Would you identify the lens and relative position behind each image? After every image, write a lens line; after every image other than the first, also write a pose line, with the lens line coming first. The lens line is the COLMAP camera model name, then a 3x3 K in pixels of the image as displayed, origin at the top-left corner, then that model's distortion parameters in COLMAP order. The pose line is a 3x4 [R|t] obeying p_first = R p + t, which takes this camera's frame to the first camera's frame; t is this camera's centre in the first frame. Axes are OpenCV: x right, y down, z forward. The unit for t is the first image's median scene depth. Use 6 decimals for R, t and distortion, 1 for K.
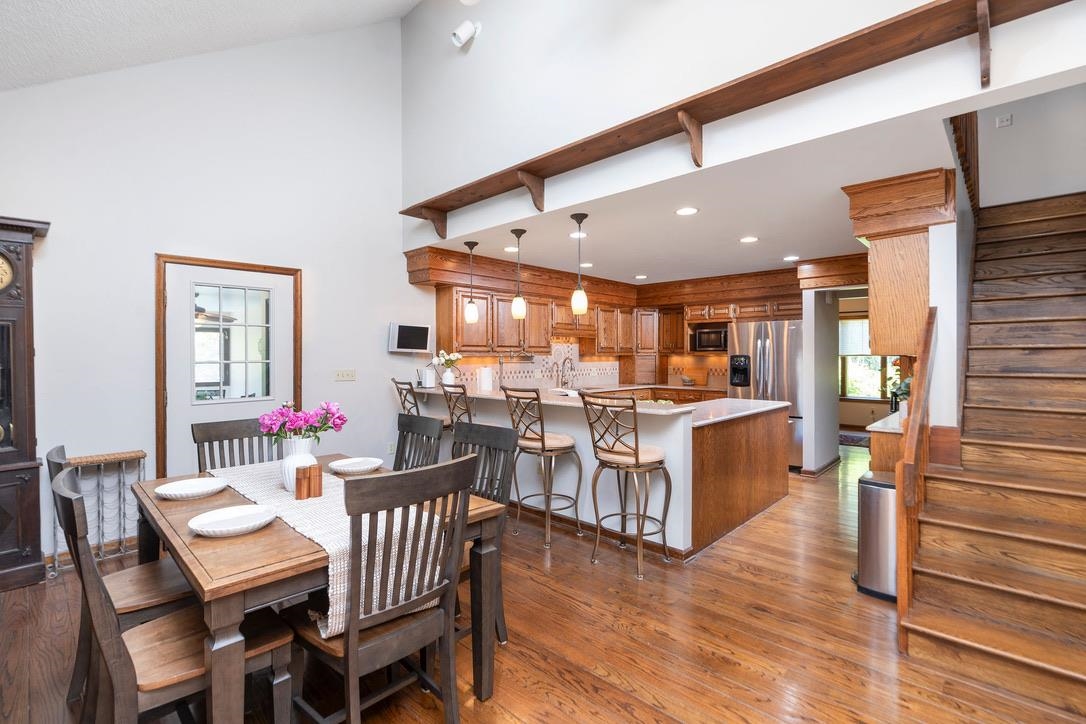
lens RADIAL K [[492.8, 0, 539.8], [0, 492.8, 357.8], [0, 0, 1]] dist [-0.003980, 0.000223]
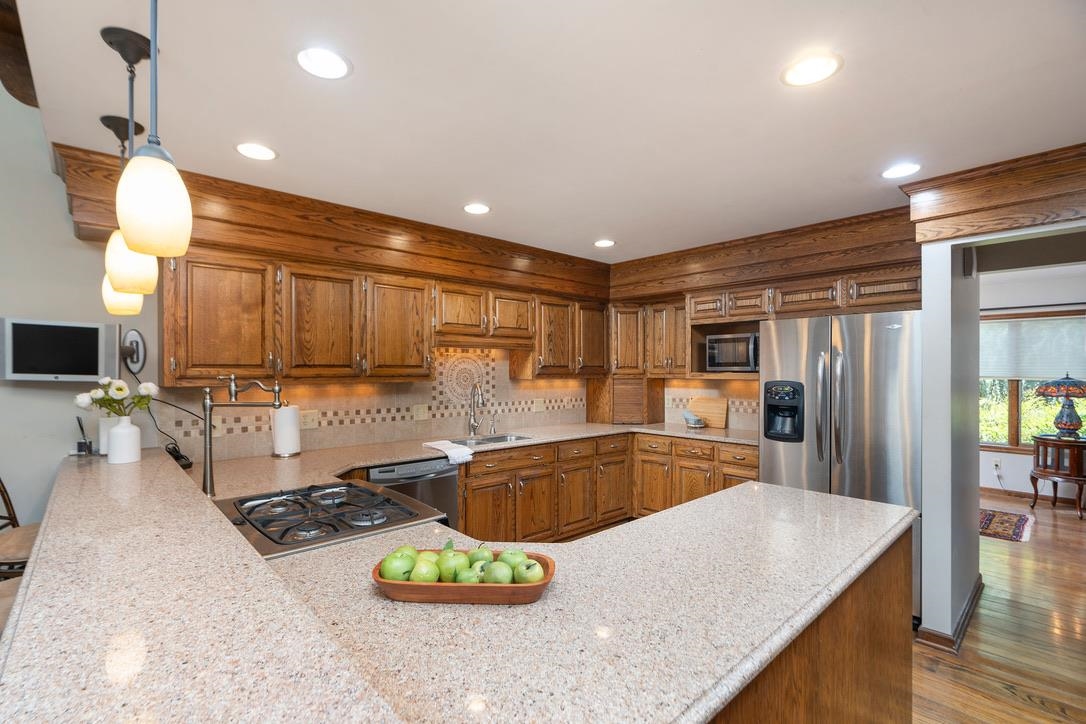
lens RADIAL K [[492.8, 0, 542.6], [0, 492.8, 366.2], [0, 0, 1]] dist [-0.003980, 0.000223]
pose [[0.997638, -0.000250, -0.068691, 0.181545], [-0.000461, 0.999946, -0.010337, -0.016522], [0.068690, 0.010345, 0.997584, 0.446571]]
